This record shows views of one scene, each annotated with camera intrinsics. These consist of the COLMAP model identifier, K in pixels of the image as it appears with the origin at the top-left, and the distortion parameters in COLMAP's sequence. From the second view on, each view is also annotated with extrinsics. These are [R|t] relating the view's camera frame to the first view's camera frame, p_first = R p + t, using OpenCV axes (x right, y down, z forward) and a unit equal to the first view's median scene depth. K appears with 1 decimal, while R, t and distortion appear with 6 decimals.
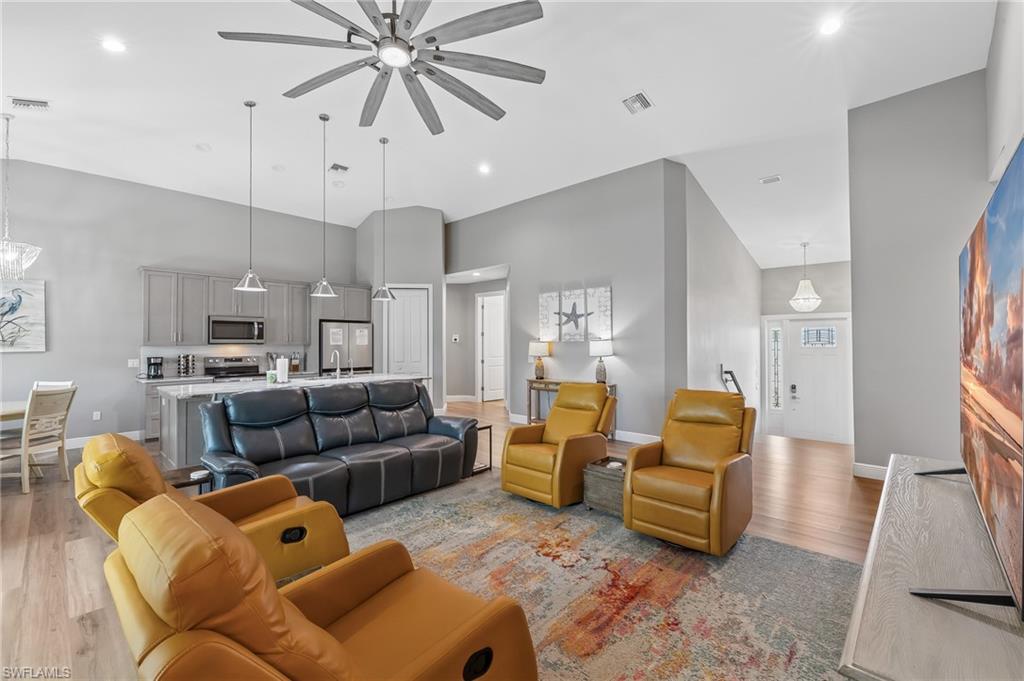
lens RADIAL K [[432.9, 0, 514.3], [0, 432.9, 338.2], [0, 0, 1]] dist [0.003939, 0.000177]
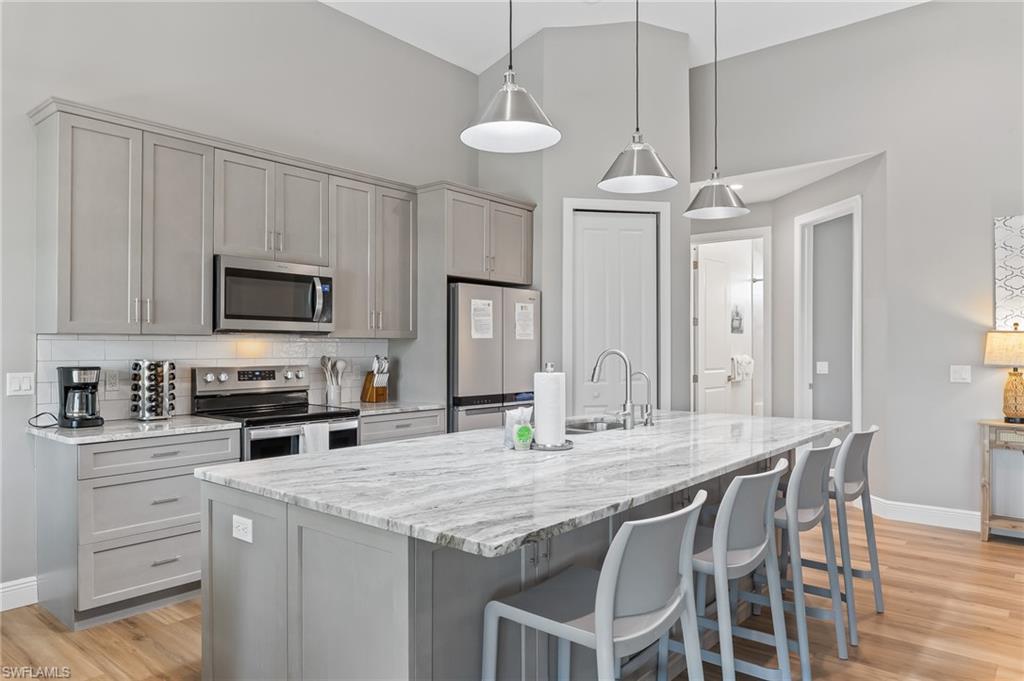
lens RADIAL K [[678.8, 0, 513.4], [0, 678.8, 343.4], [0, 0, 1]] dist [-0.003098, -0.001413]
pose [[0.997906, 0.004888, 0.064503, -0.500947], [-0.005141, 0.999980, 0.003757, 0.020305], [-0.064484, -0.004081, 0.997910, 0.419473]]
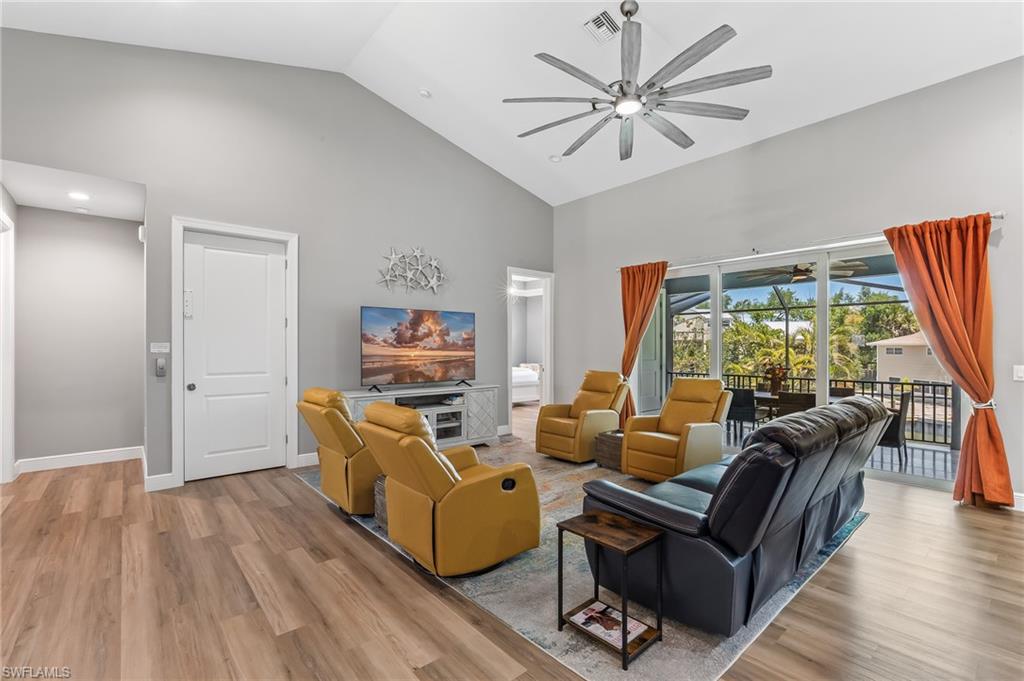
lens RADIAL K [[451.2, 0, 513.8], [0, 451.2, 347.4], [0, 0, 1]] dist [-0.001608, -0.000202]
pose [[-0.993514, 0.002337, 0.113690, -0.042862], [0.002012, 0.999994, -0.002977, 0.019198], [-0.113696, -0.002729, -0.993512, 1.067913]]
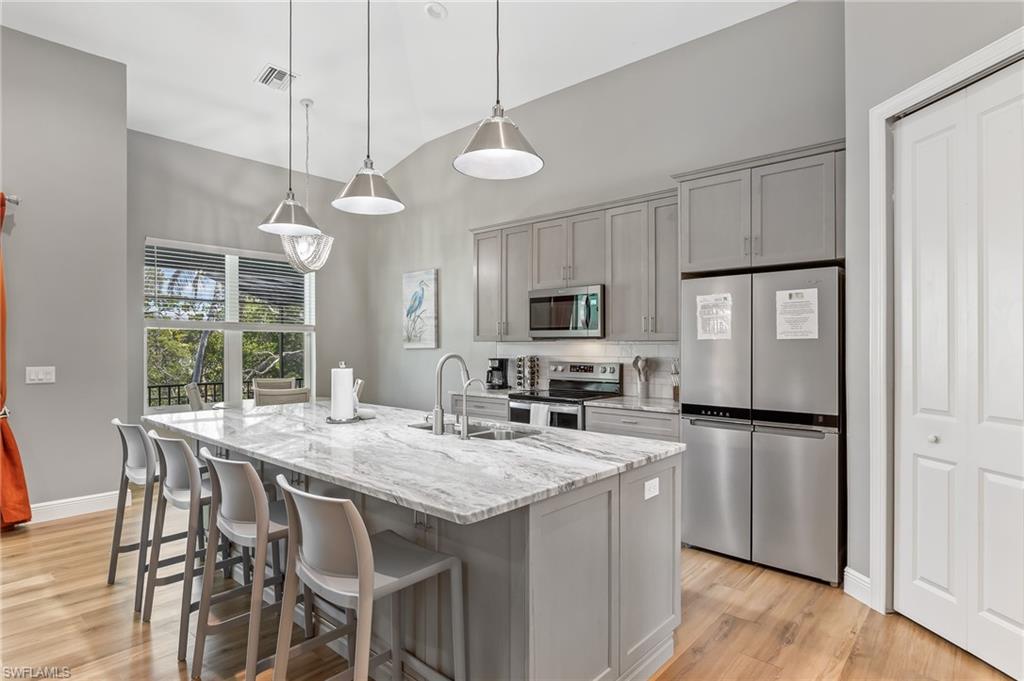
lens RADIAL K [[546.4, 0, 512.7], [0, 546.4, 341.9], [0, 0, 1]] dist [-0.004326, -0.000620]
pose [[0.020220, -0.002192, -0.999793, 0.036528], [0.009995, 0.999948, -0.001990, 0.019056], [0.999746, -0.009953, 0.020241, 0.982403]]
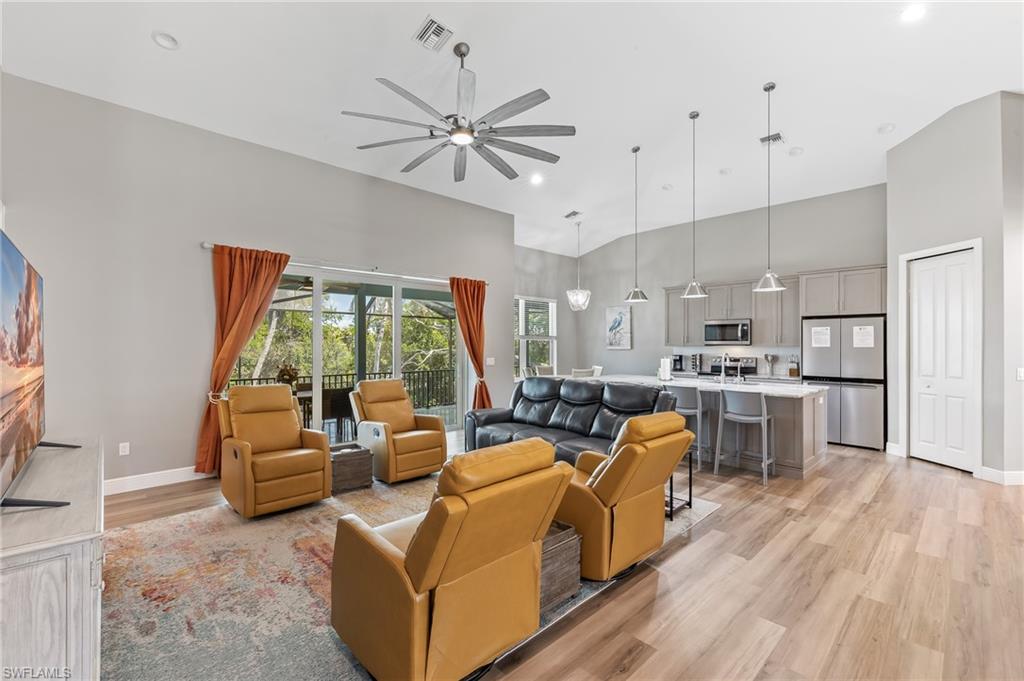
lens RADIAL K [[438.9, 0, 512.0], [0, 438.9, 340.5], [0, 0, 1]] dist [-0.002918, -0.000219]
pose [[-0.068092, -0.006162, -0.997660, 0.516048], [0.007248, 0.999951, -0.006671, 0.005264], [0.997653, -0.007686, -0.068044, 0.577723]]
